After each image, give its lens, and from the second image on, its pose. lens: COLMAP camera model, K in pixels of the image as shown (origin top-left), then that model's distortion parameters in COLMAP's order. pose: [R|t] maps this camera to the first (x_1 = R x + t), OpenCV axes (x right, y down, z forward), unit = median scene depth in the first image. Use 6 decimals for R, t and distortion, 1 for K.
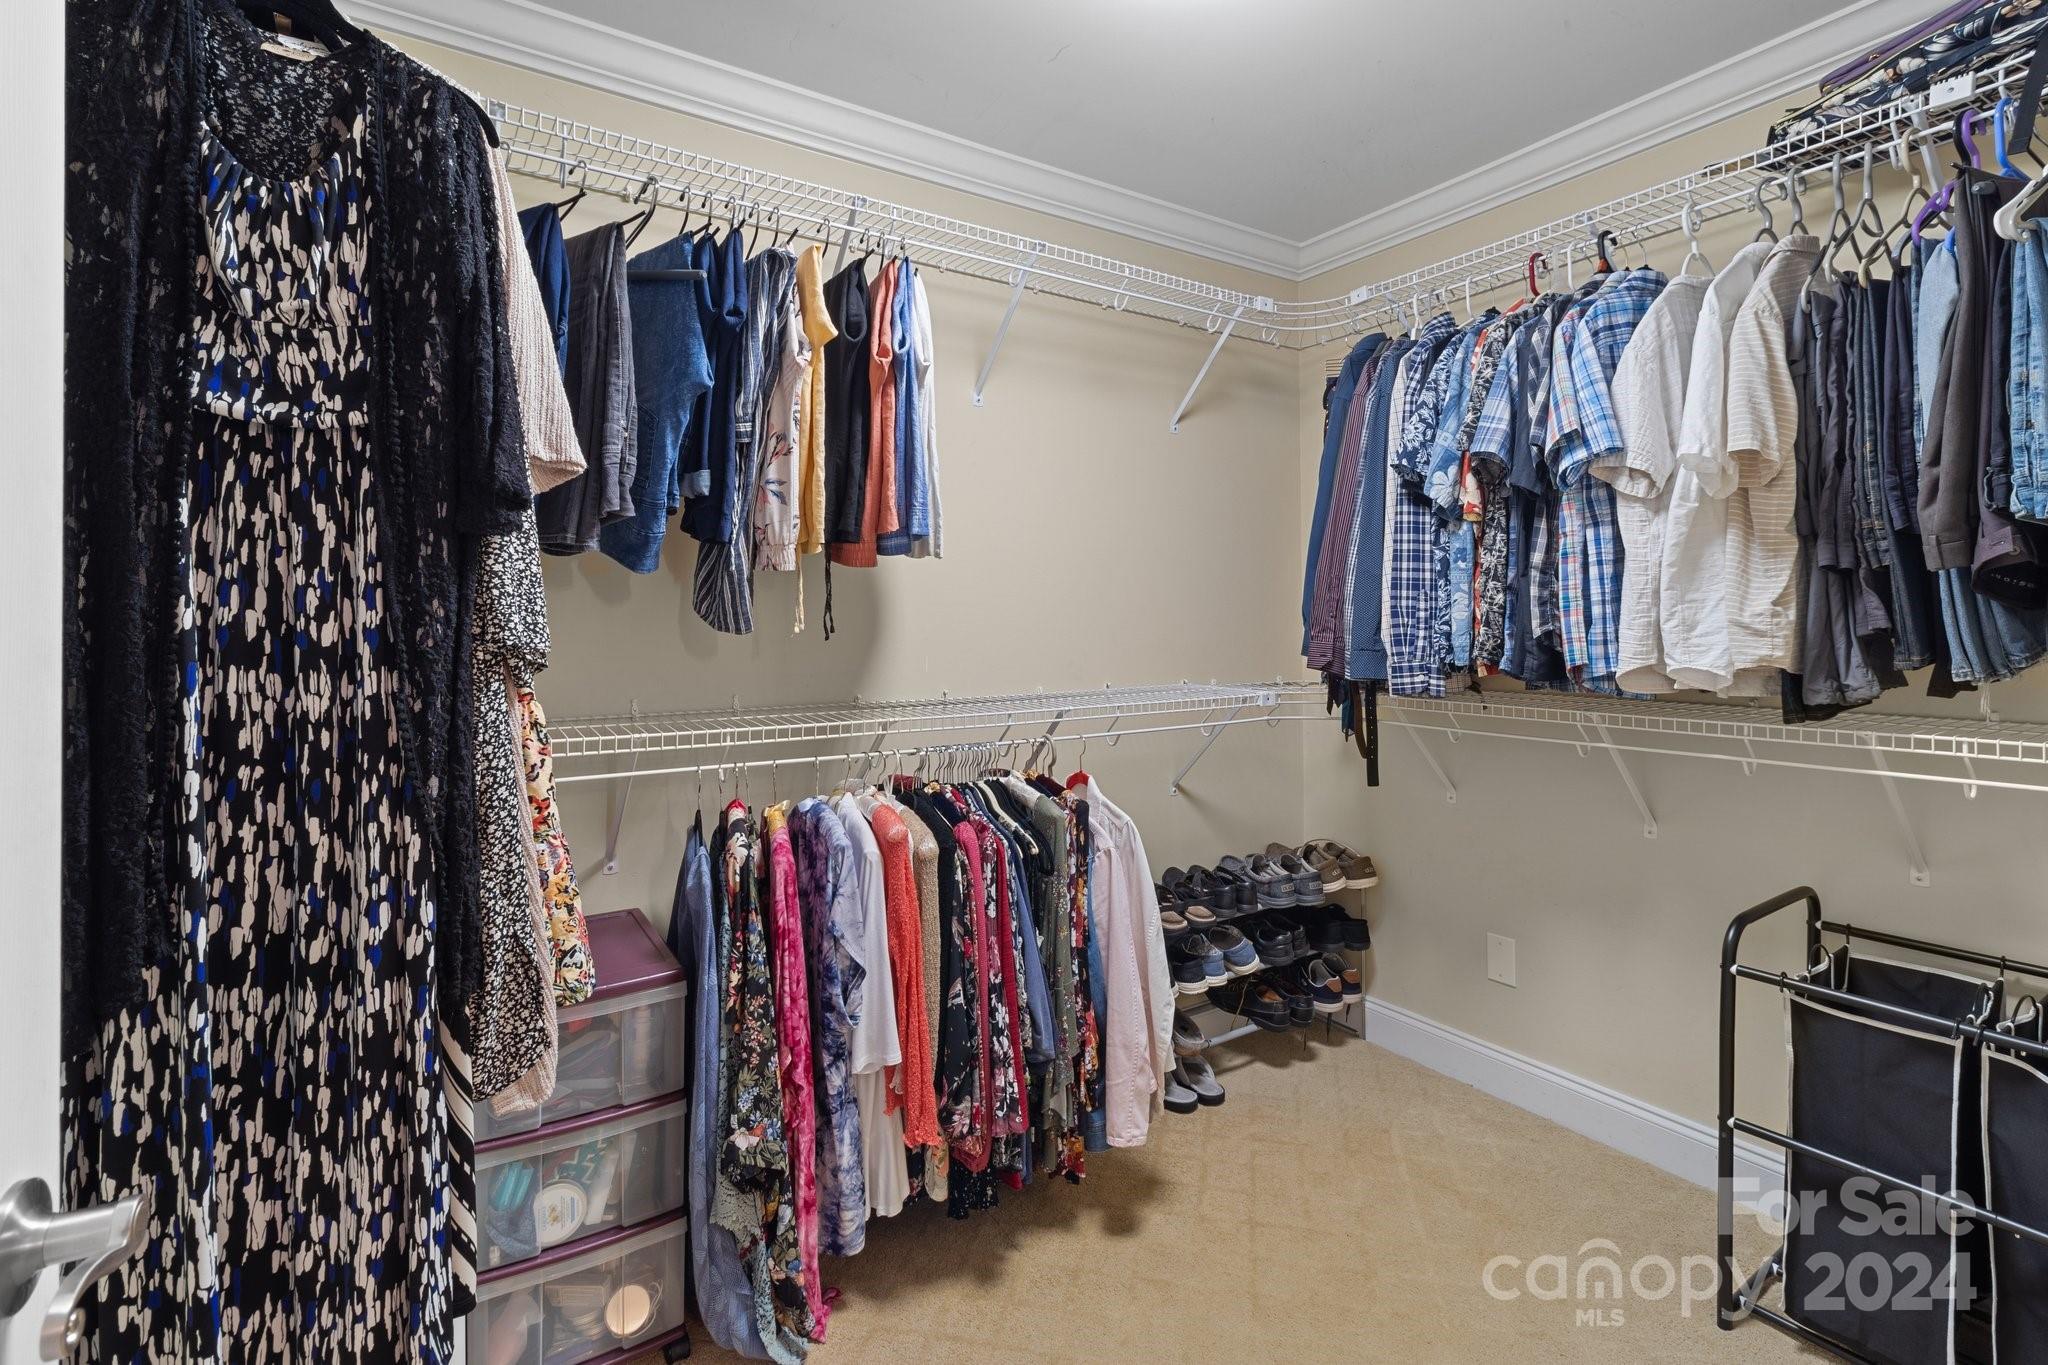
lens RADIAL K [[948.5, 0, 1042.3], [0, 948.5, 632.1], [0, 0, 1]] dist [-0.002749, 0.000470]
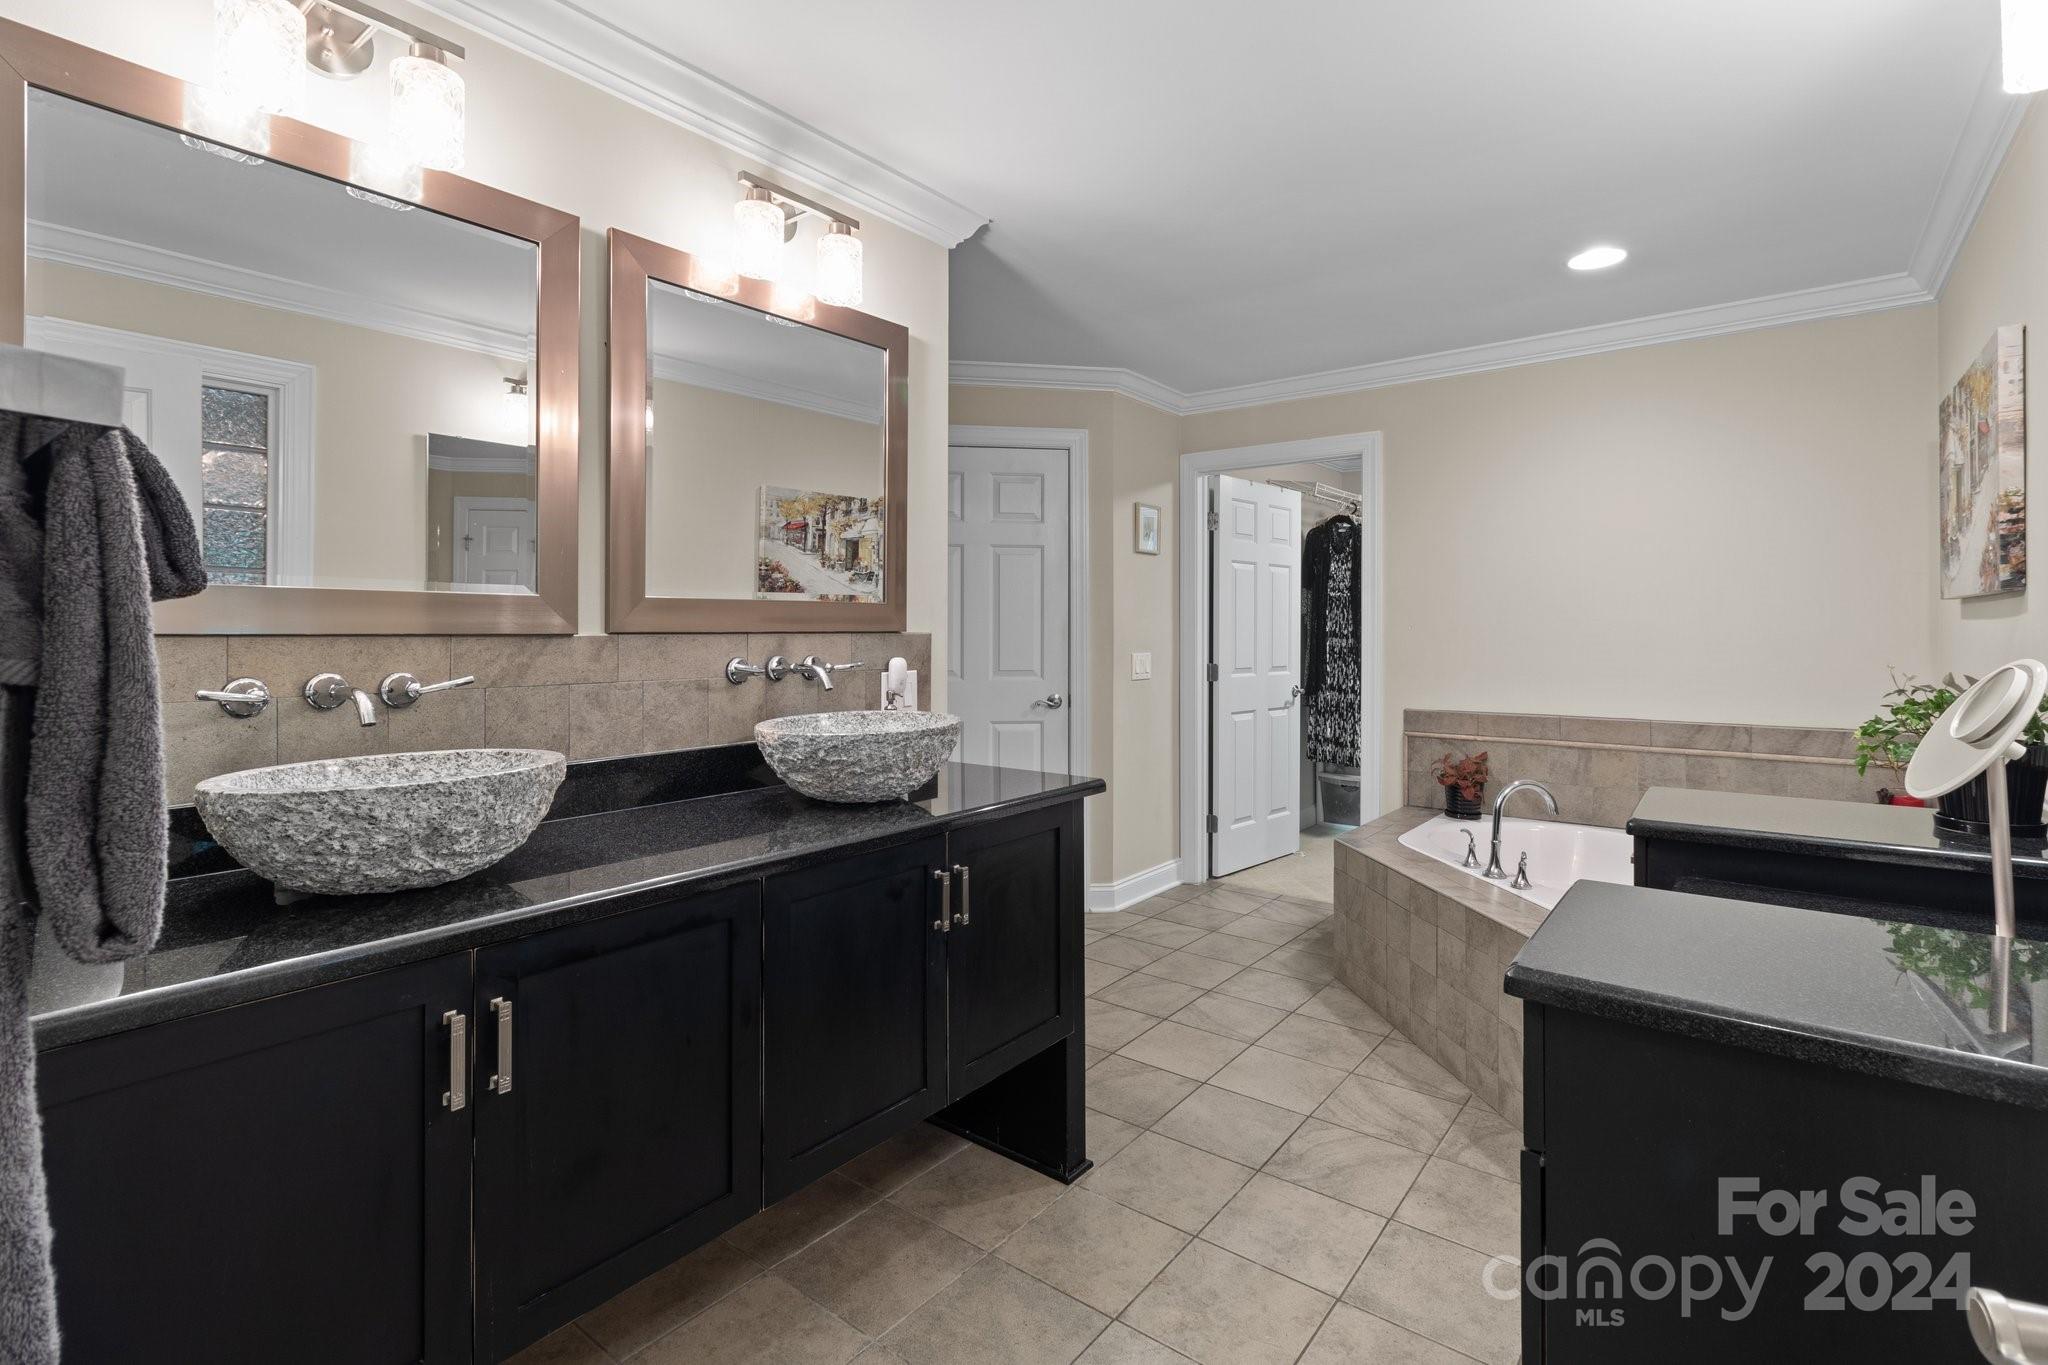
lens RADIAL K [[948.5, 0, 1042.3], [0, 948.5, 632.1], [0, 0, 1]] dist [-0.002749, 0.000470]
pose [[0.324216, 0.002021, -0.945981, 4.122035], [-0.002391, 0.999996, 0.001317, -0.001002], [0.945980, 0.001835, 0.324219, -2.625265]]
